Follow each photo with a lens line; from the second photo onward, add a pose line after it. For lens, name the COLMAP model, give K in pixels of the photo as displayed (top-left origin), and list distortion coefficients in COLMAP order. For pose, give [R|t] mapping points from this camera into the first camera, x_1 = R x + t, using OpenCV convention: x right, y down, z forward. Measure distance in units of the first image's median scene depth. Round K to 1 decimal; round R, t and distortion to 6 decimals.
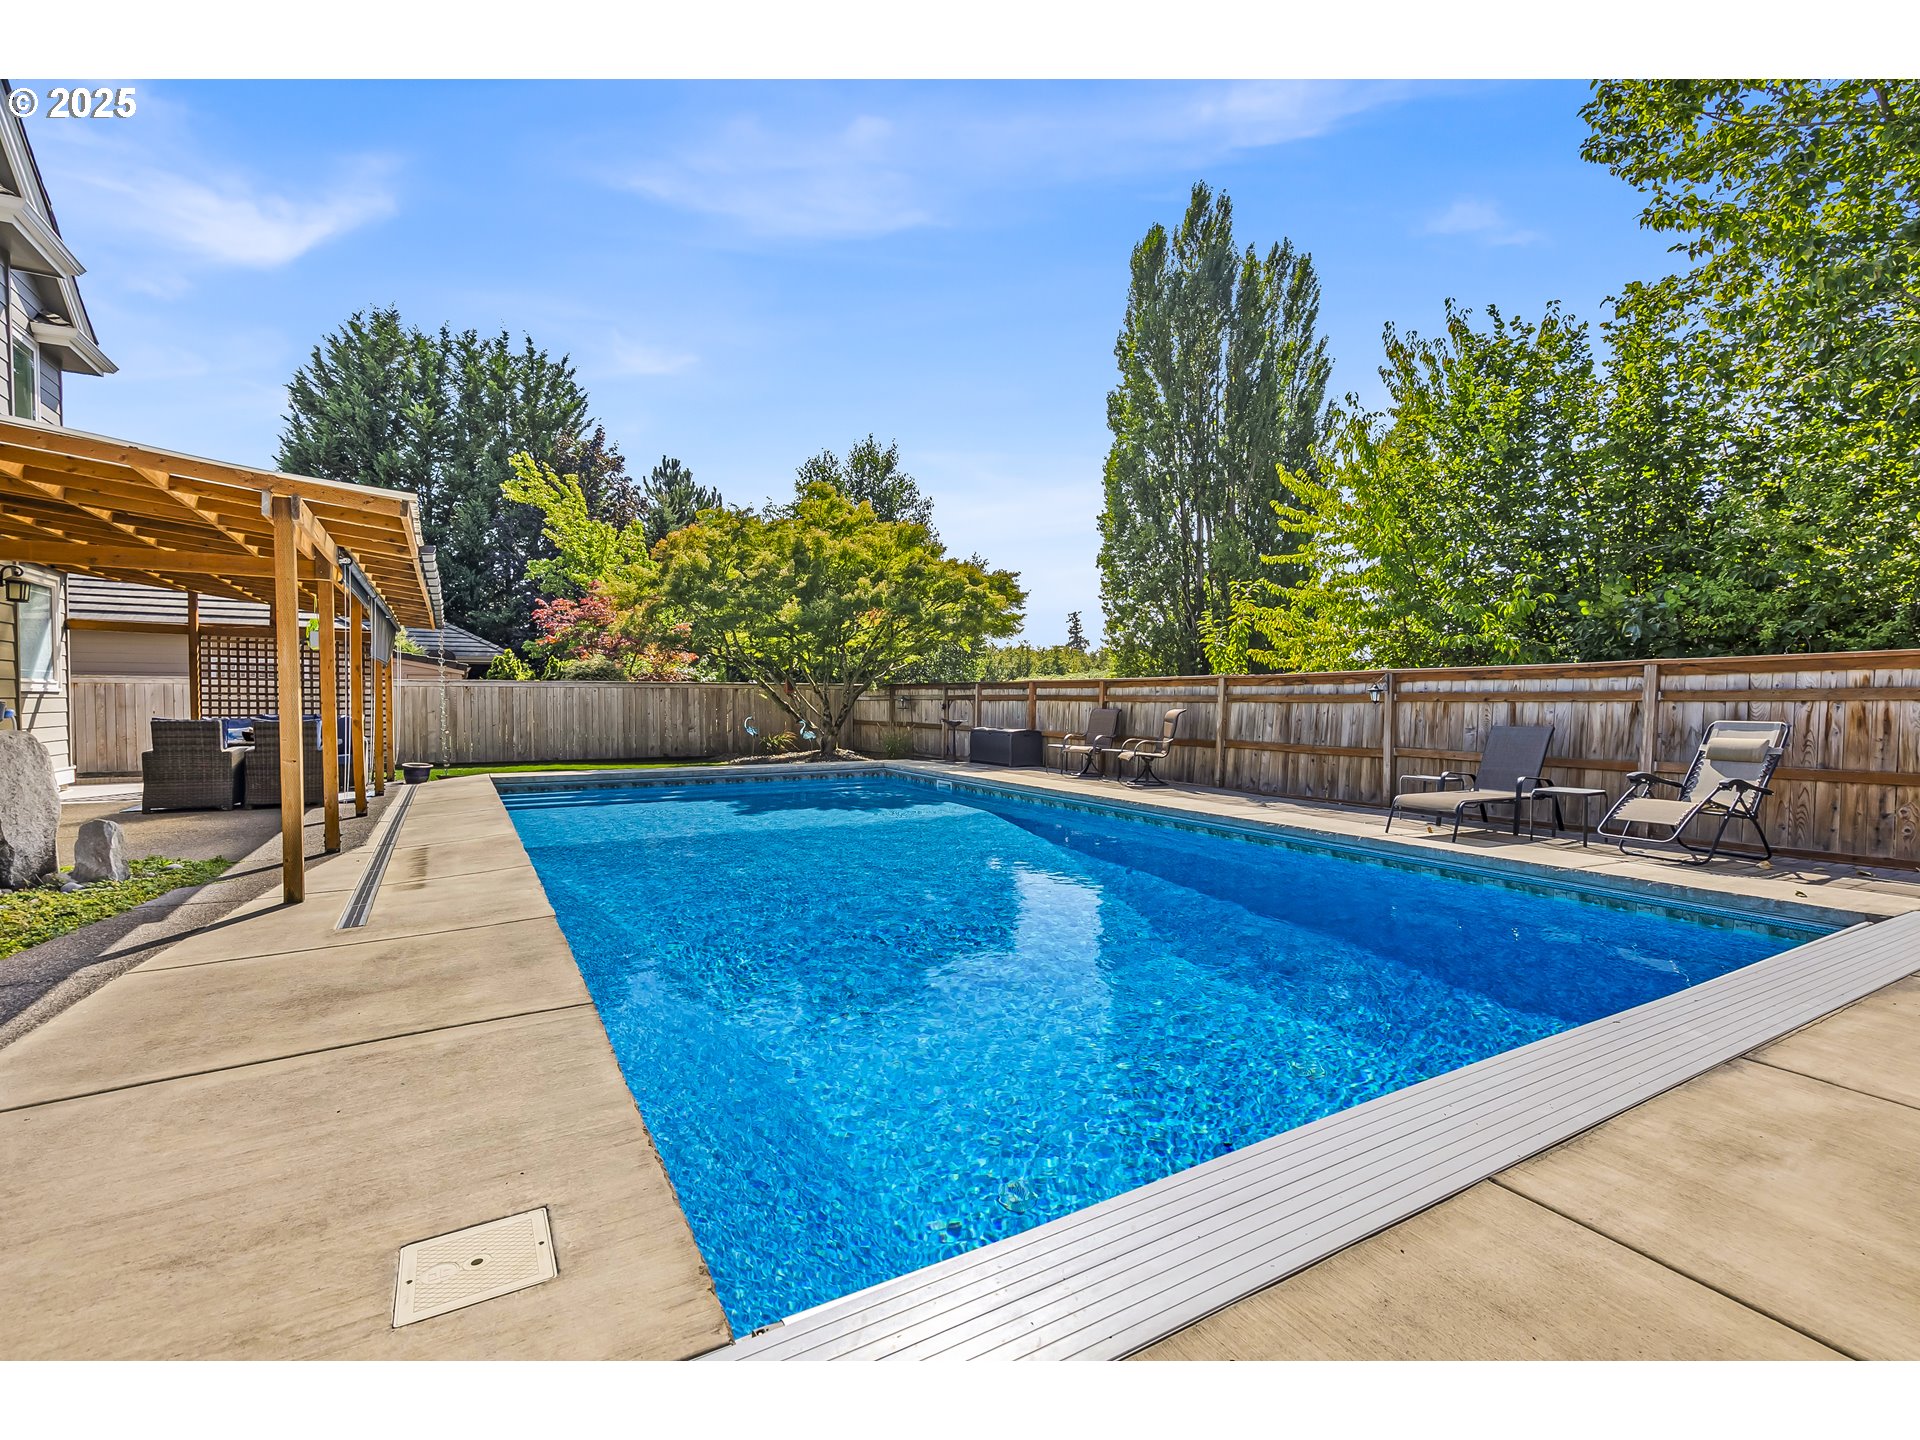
lens RADIAL K [[887.4, 0, 961.2], [0, 887.4, 722.2], [0, 0, 1]] dist [-0.004027, 0.001712]
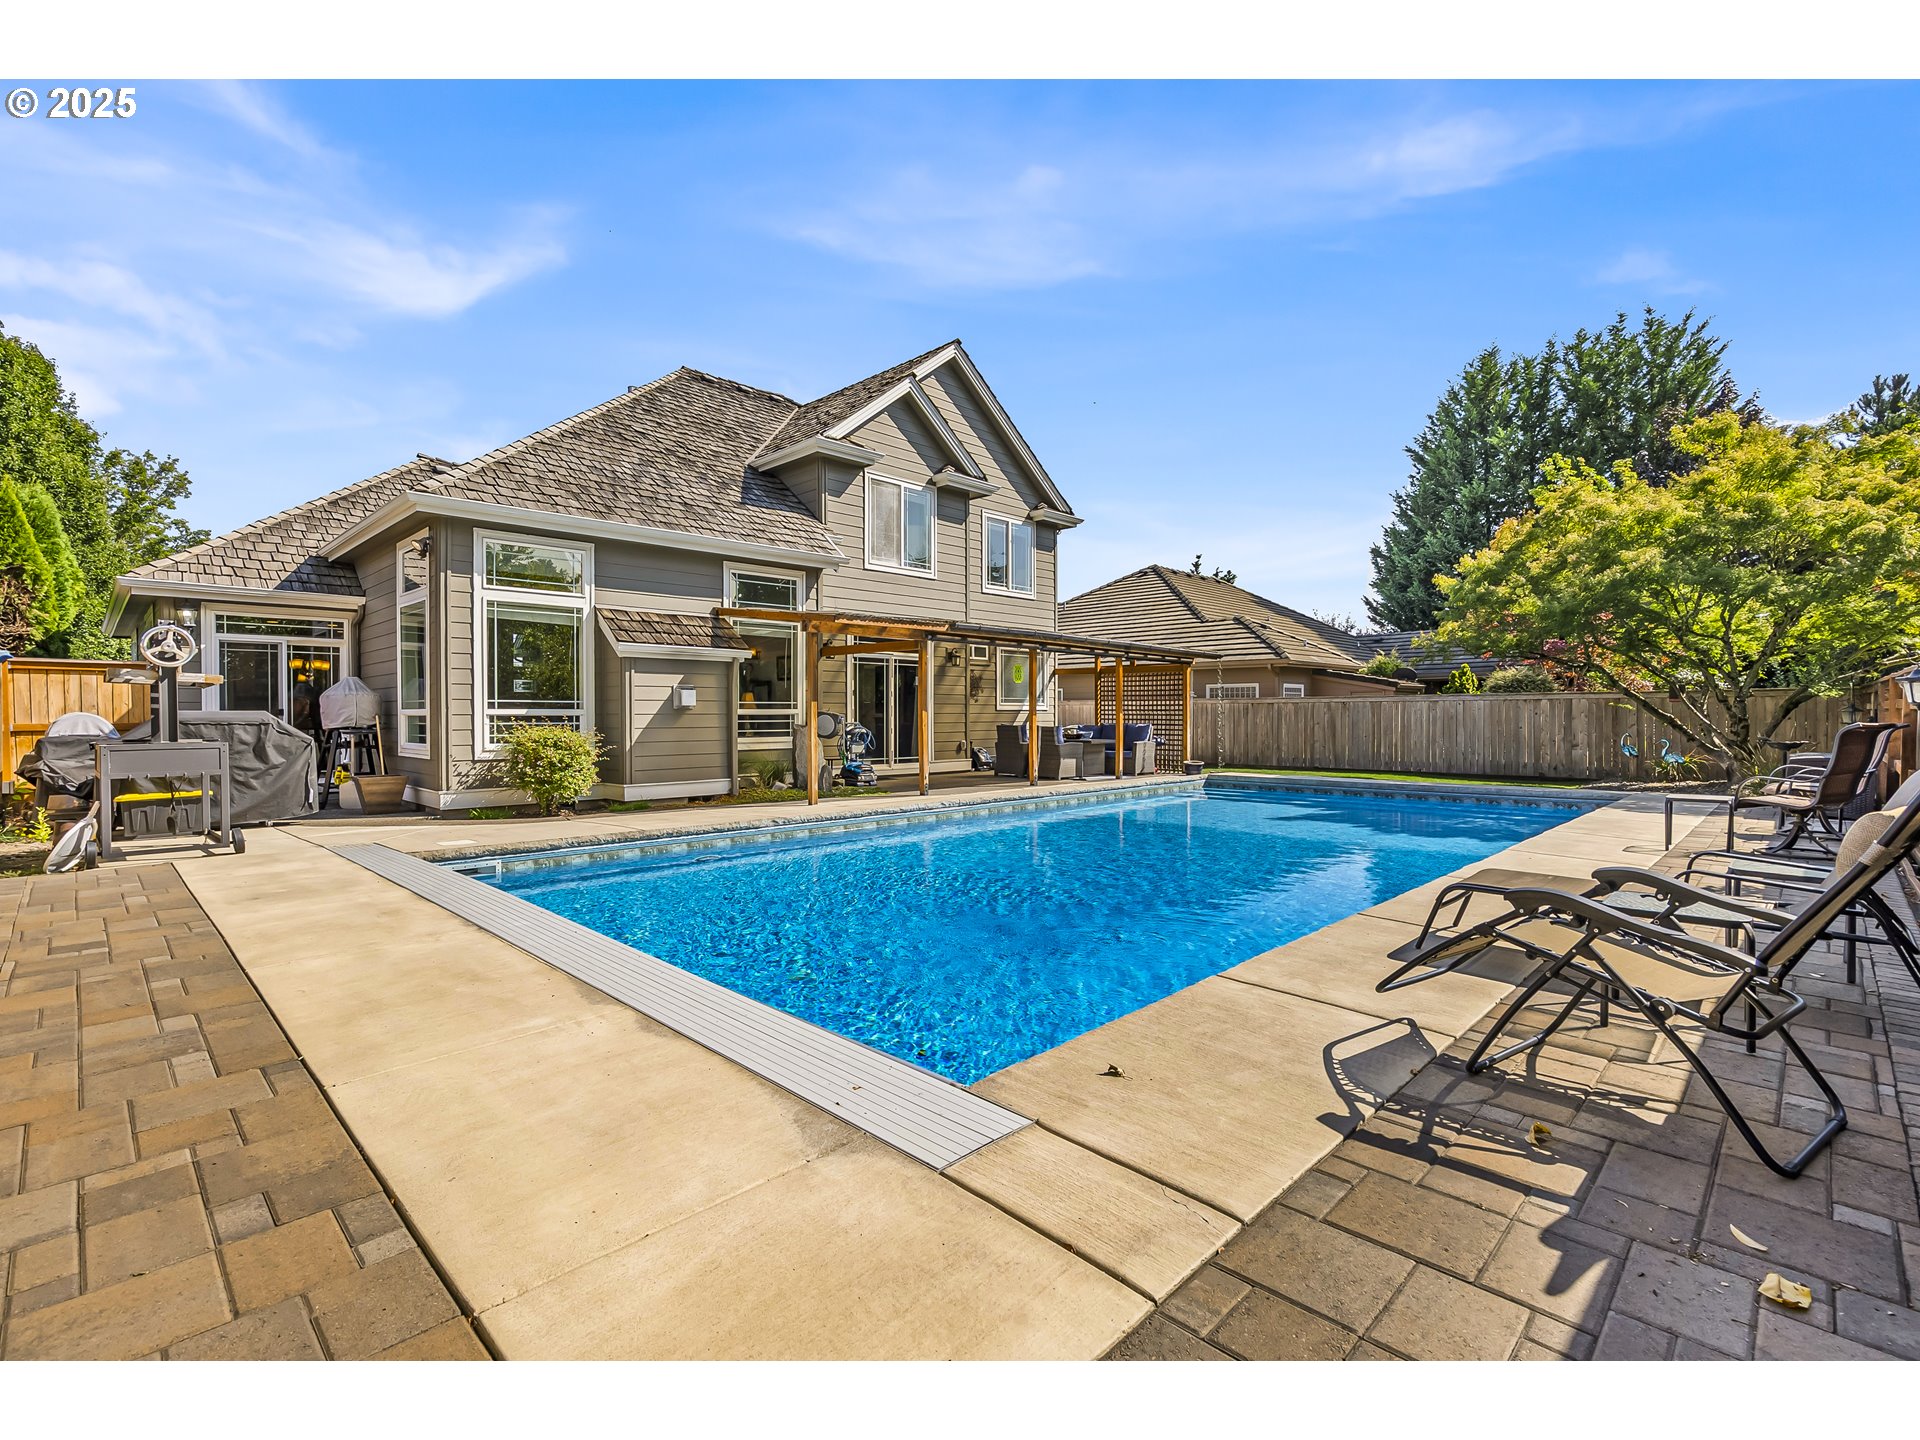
lens RADIAL K [[887.4, 0, 952.9], [0, 887.4, 719.7], [0, 0, 1]] dist [-0.004027, 0.001712]
pose [[0.239563, 0.001889, -0.970879, 0.389179], [-0.021086, 0.999772, -0.003258, -0.002769], [0.970652, 0.021252, 0.239549, 0.209672]]
